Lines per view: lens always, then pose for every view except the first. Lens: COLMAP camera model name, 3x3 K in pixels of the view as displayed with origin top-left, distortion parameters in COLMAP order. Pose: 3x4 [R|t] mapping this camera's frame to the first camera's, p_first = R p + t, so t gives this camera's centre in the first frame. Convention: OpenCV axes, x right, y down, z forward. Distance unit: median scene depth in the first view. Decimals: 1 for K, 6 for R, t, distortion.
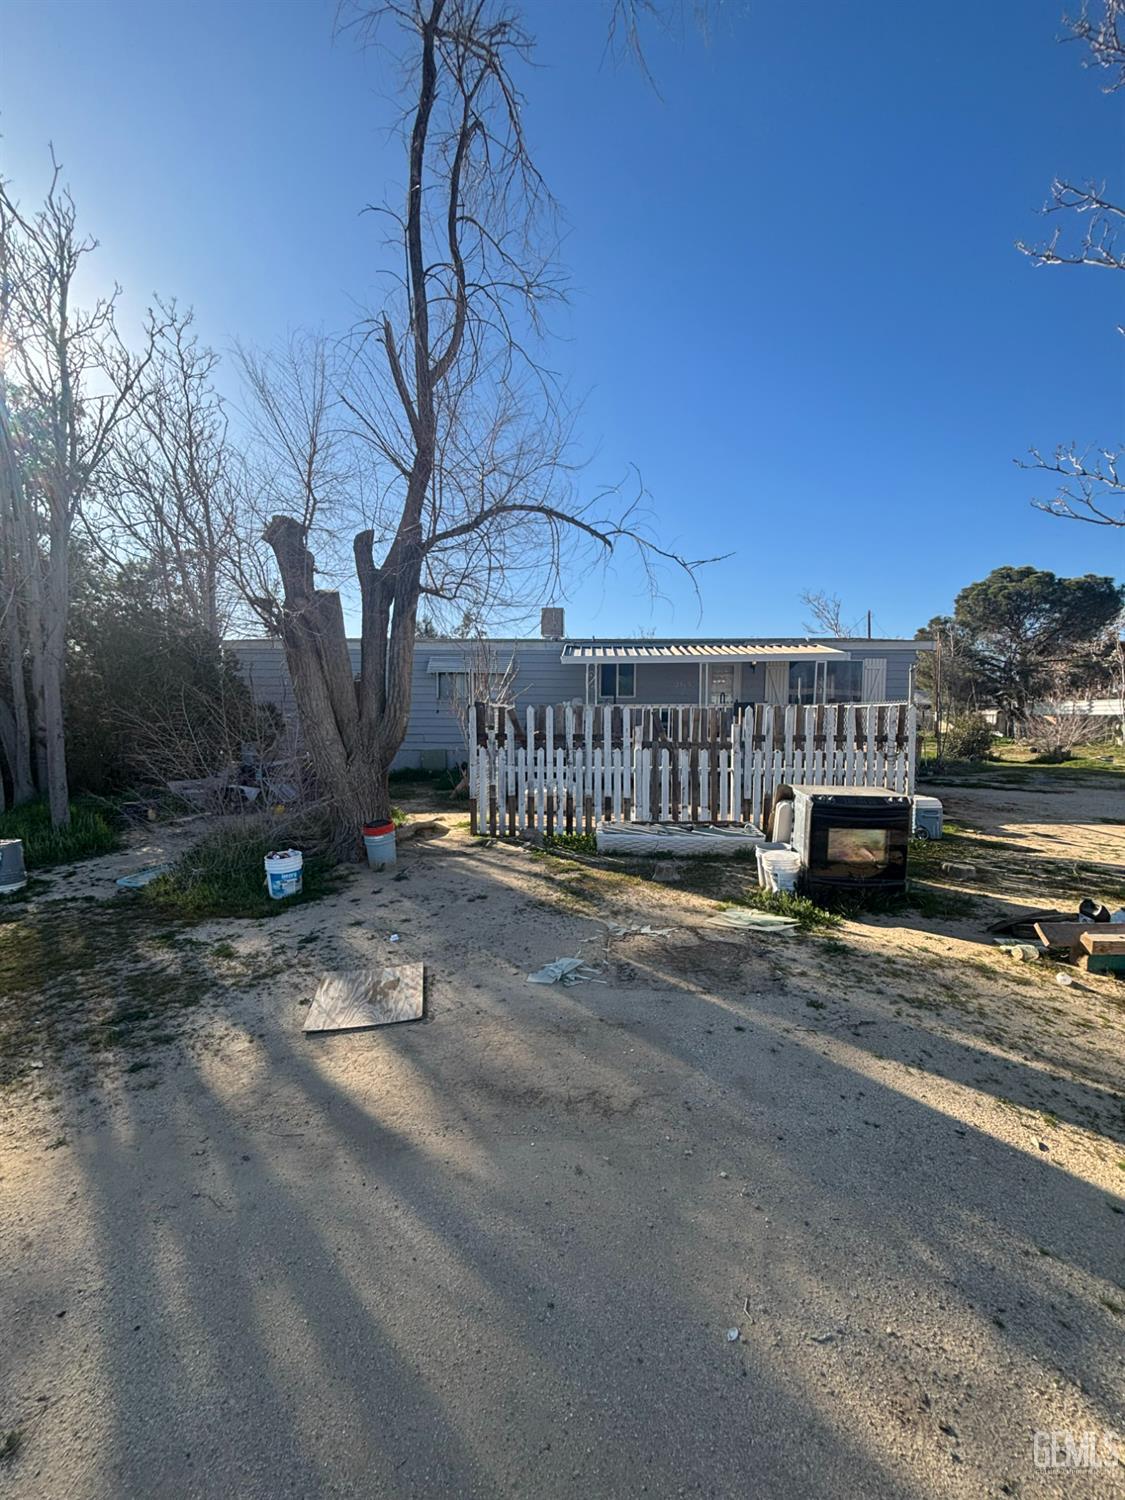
lens RADIAL K [[608.1, 0, 565.3], [0, 608.1, 748.1], [0, 0, 1]] dist [0.000893, 0.000223]
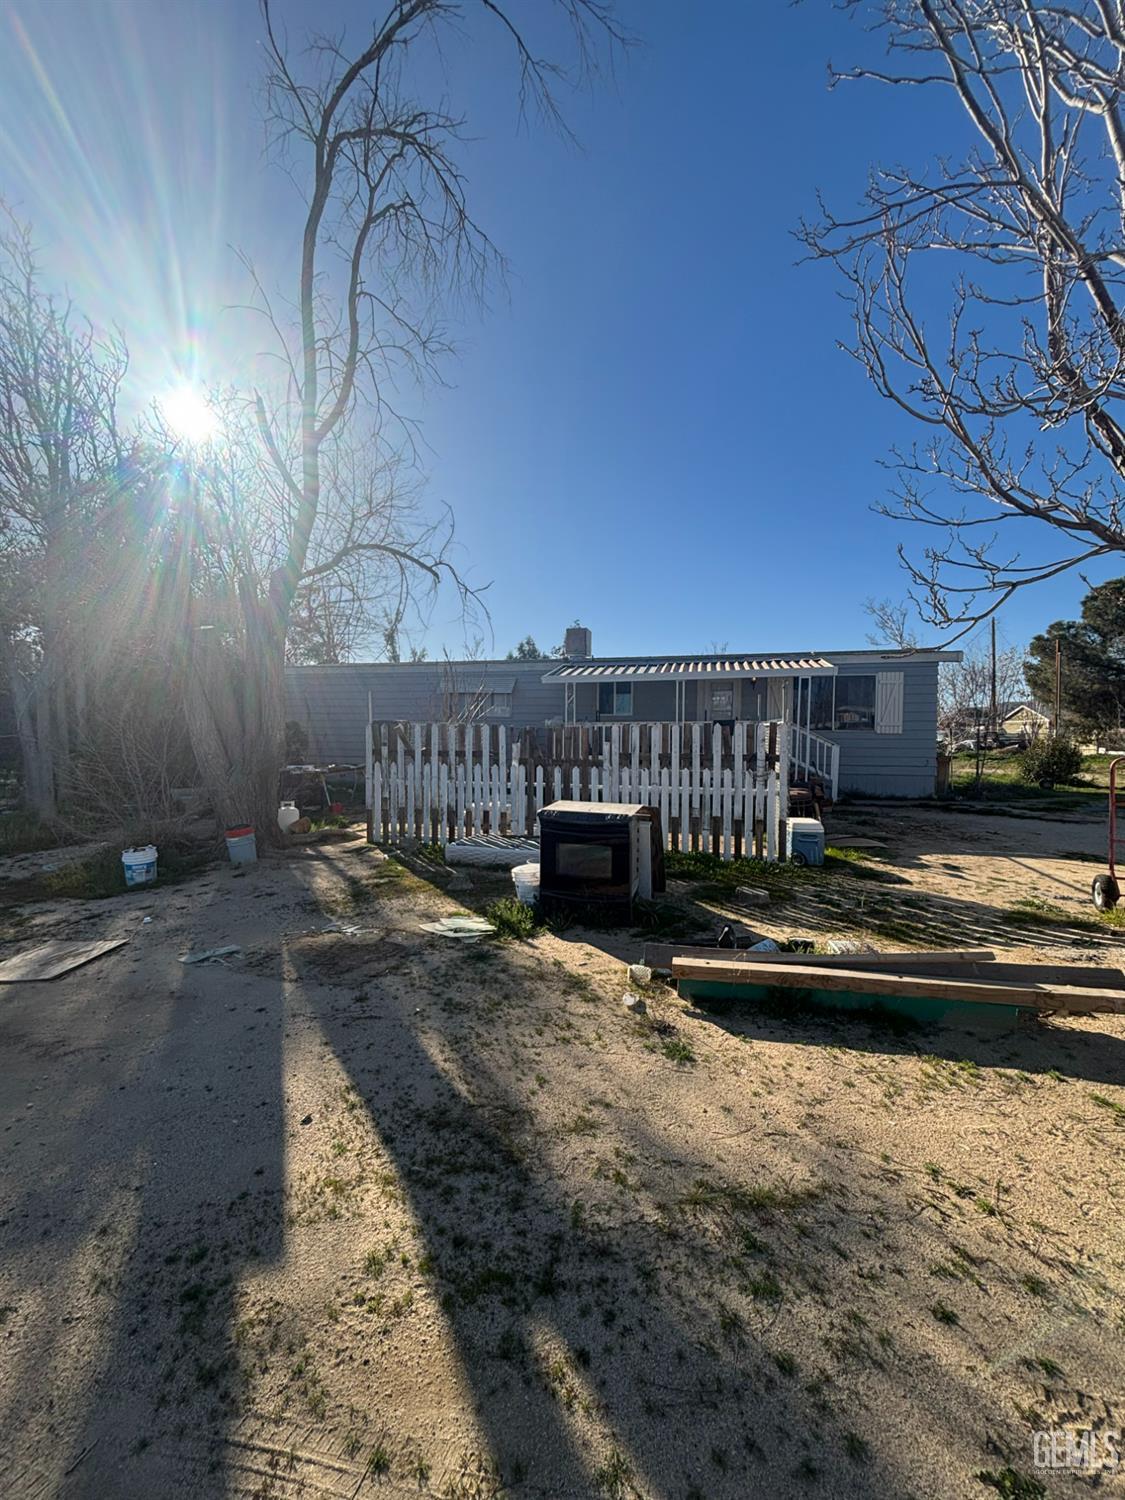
lens RADIAL K [[608.1, 0, 565.3], [0, 608.1, 748.1], [0, 0, 1]] dist [0.000893, 0.000223]
pose [[0.978247, 0.006242, -0.207350, 0.422818], [-0.012331, 0.999529, -0.028088, -0.000161], [0.207078, 0.030034, 0.977863, -0.001494]]
